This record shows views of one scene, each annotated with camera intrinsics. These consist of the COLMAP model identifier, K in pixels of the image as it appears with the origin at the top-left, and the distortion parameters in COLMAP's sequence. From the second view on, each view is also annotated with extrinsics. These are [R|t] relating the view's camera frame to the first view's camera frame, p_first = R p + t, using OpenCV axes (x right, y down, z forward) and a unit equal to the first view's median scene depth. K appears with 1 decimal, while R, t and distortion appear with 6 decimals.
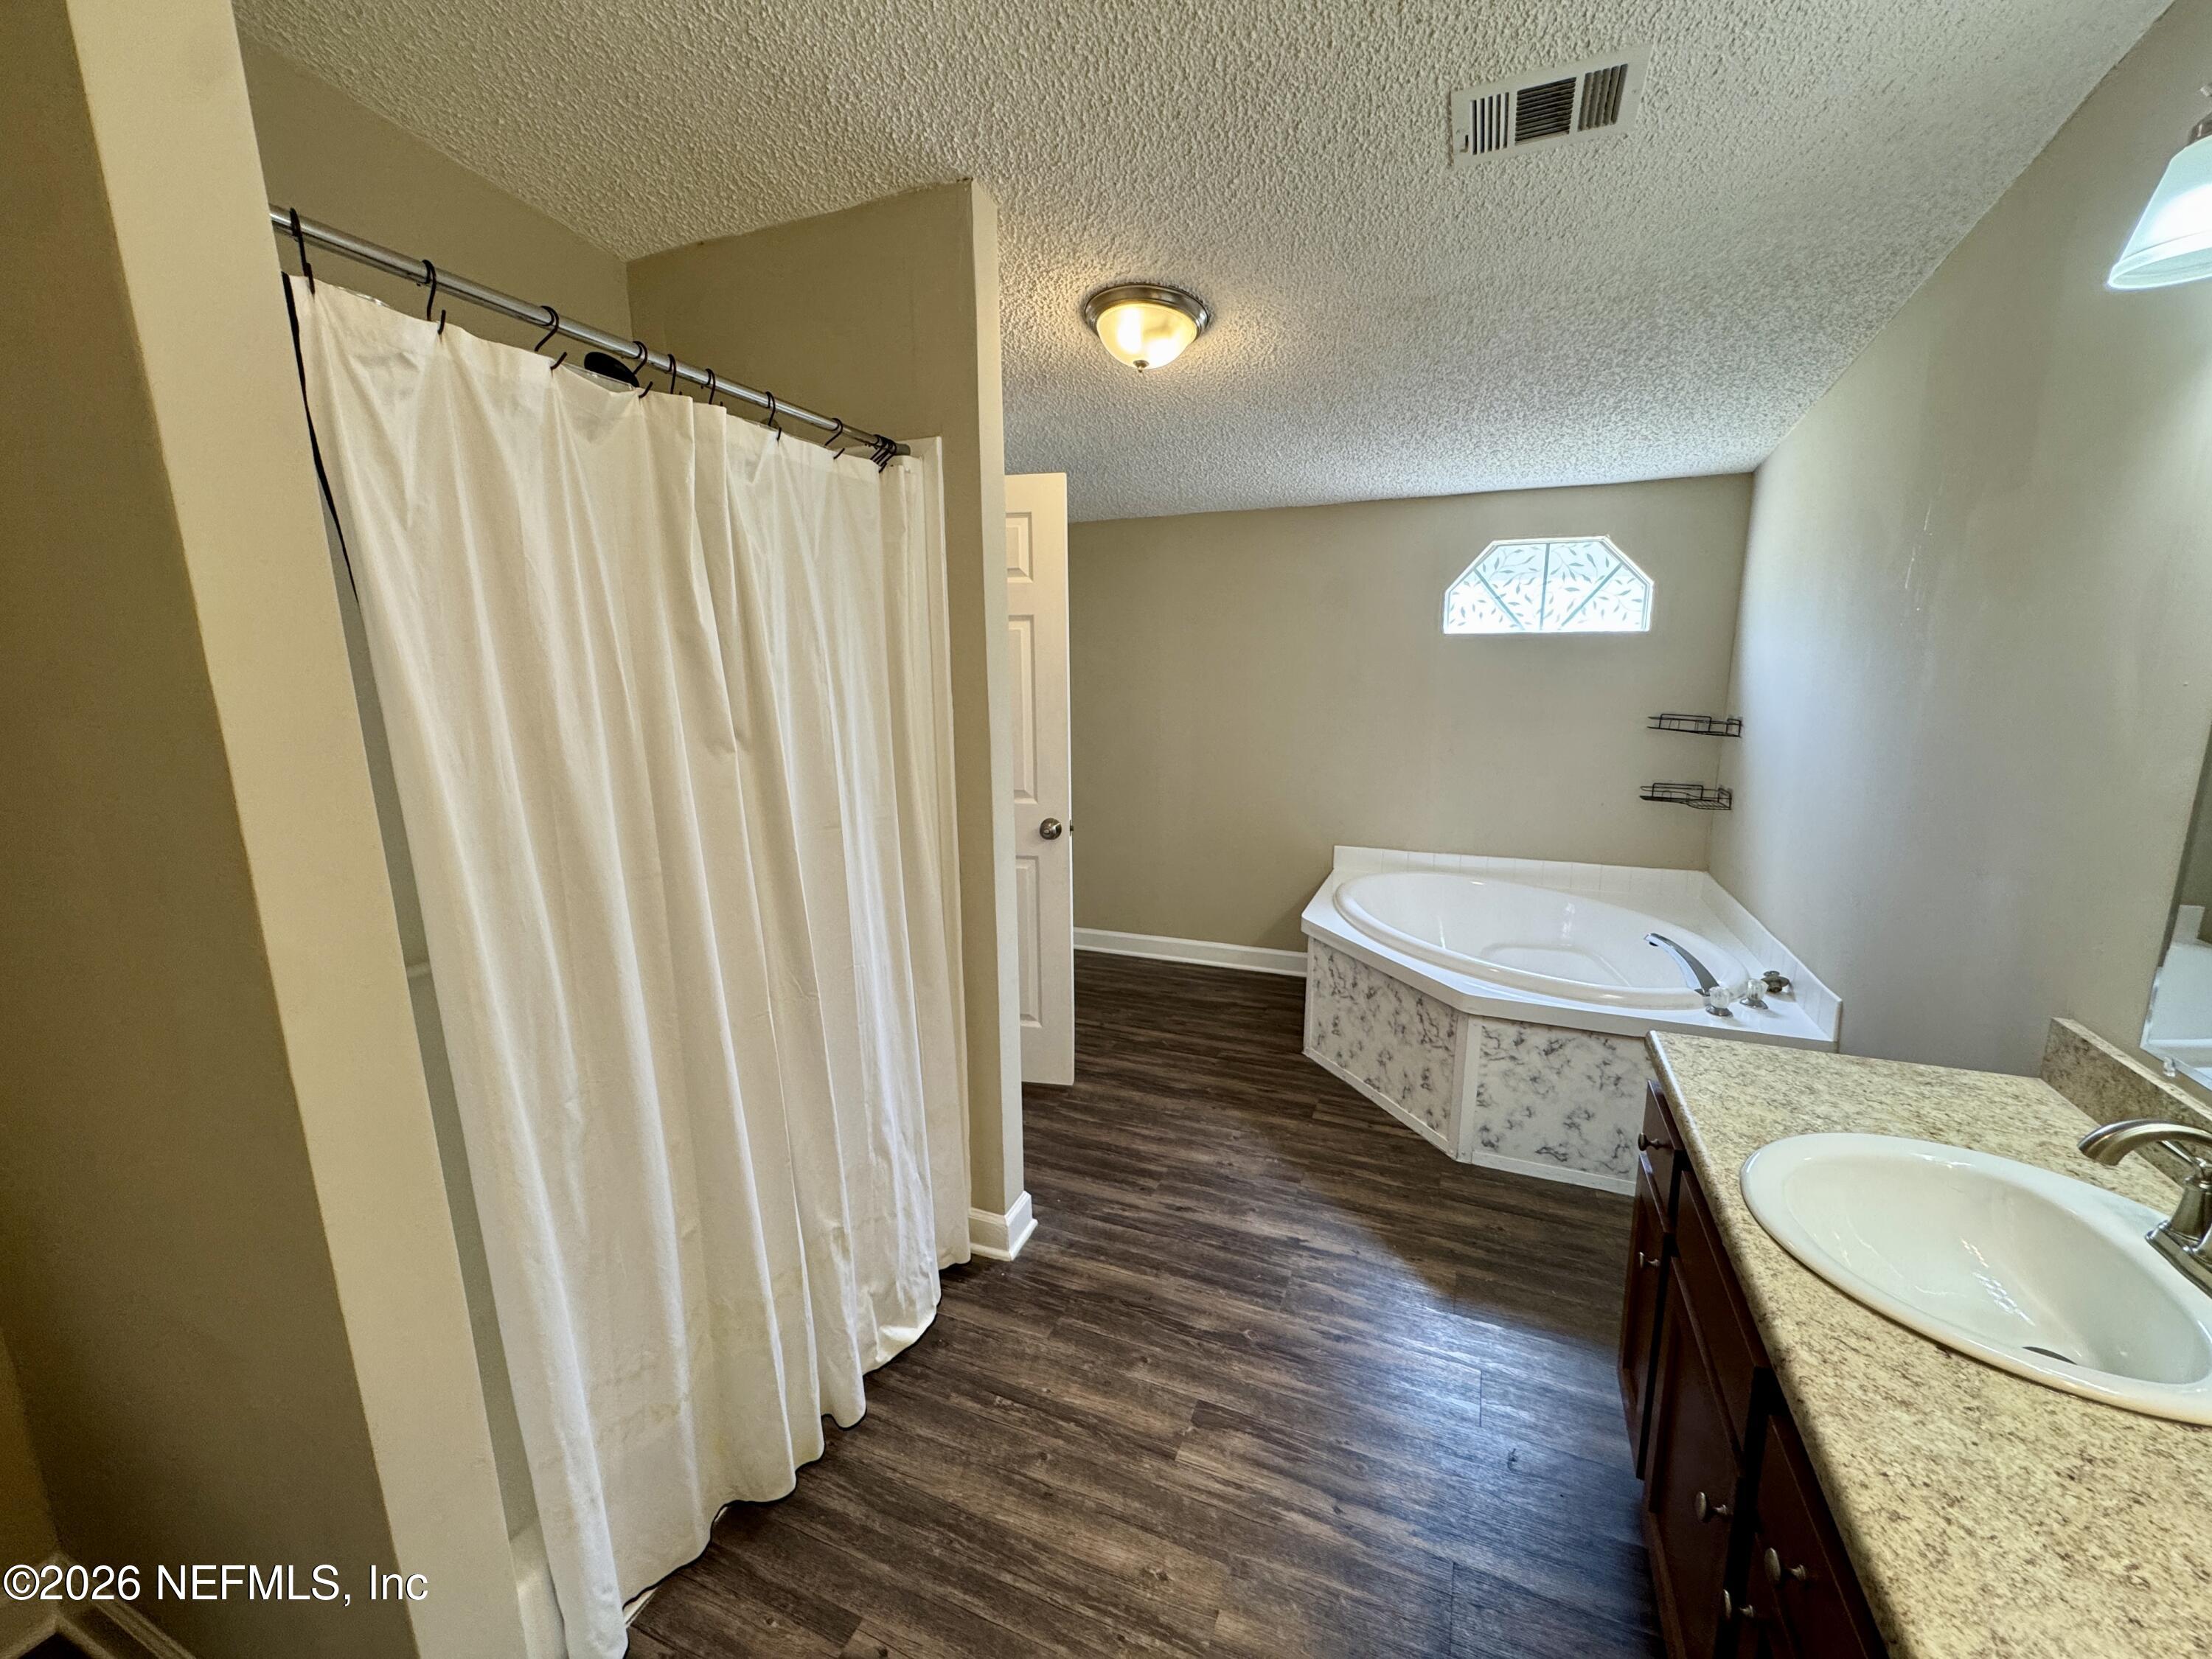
lens RADIAL K [[888.2, 0, 1105.3], [0, 888.2, 824.3], [0, 0, 1]] dist [-0.000572, -0.000339]
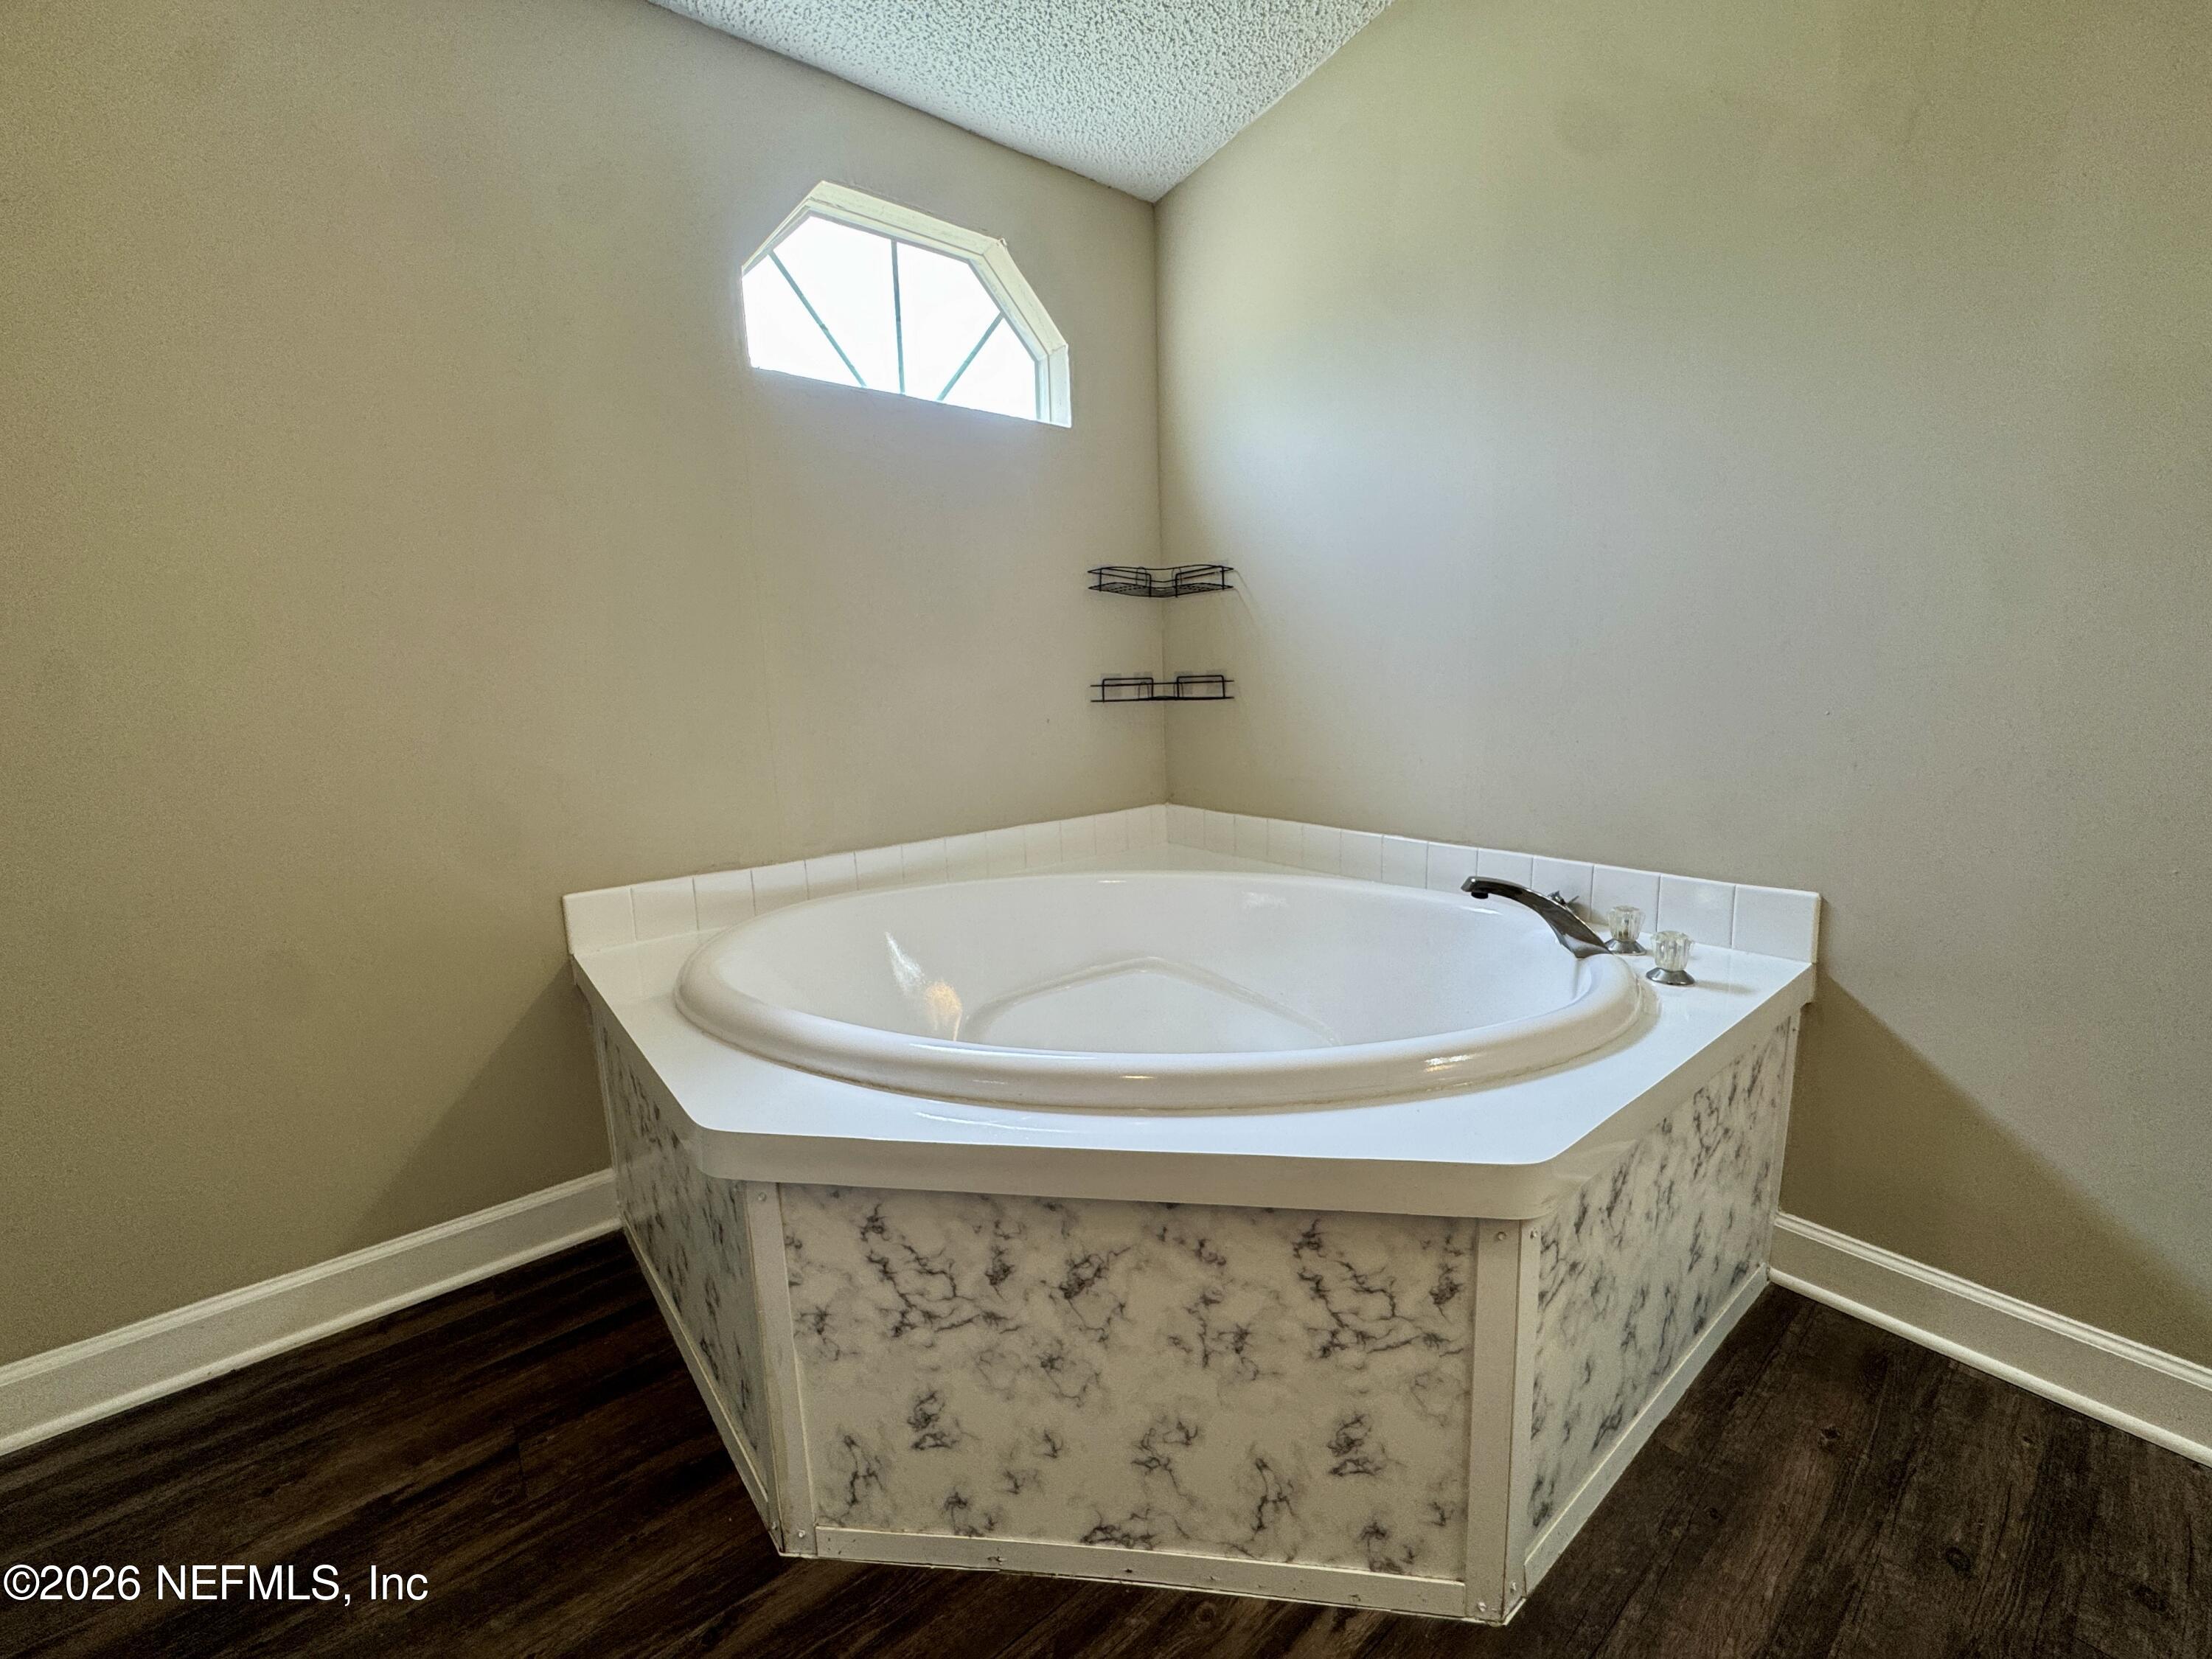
lens RADIAL K [[888.2, 0, 1105.3], [0, 888.2, 824.3], [0, 0, 1]] dist [-0.000572, -0.000339]
pose [[0.475681, -0.153379, 0.866142, 0.053936], [0.184253, 0.980210, 0.072388, 0.011803], [-0.860104, 0.125155, 0.494528, 0.776302]]
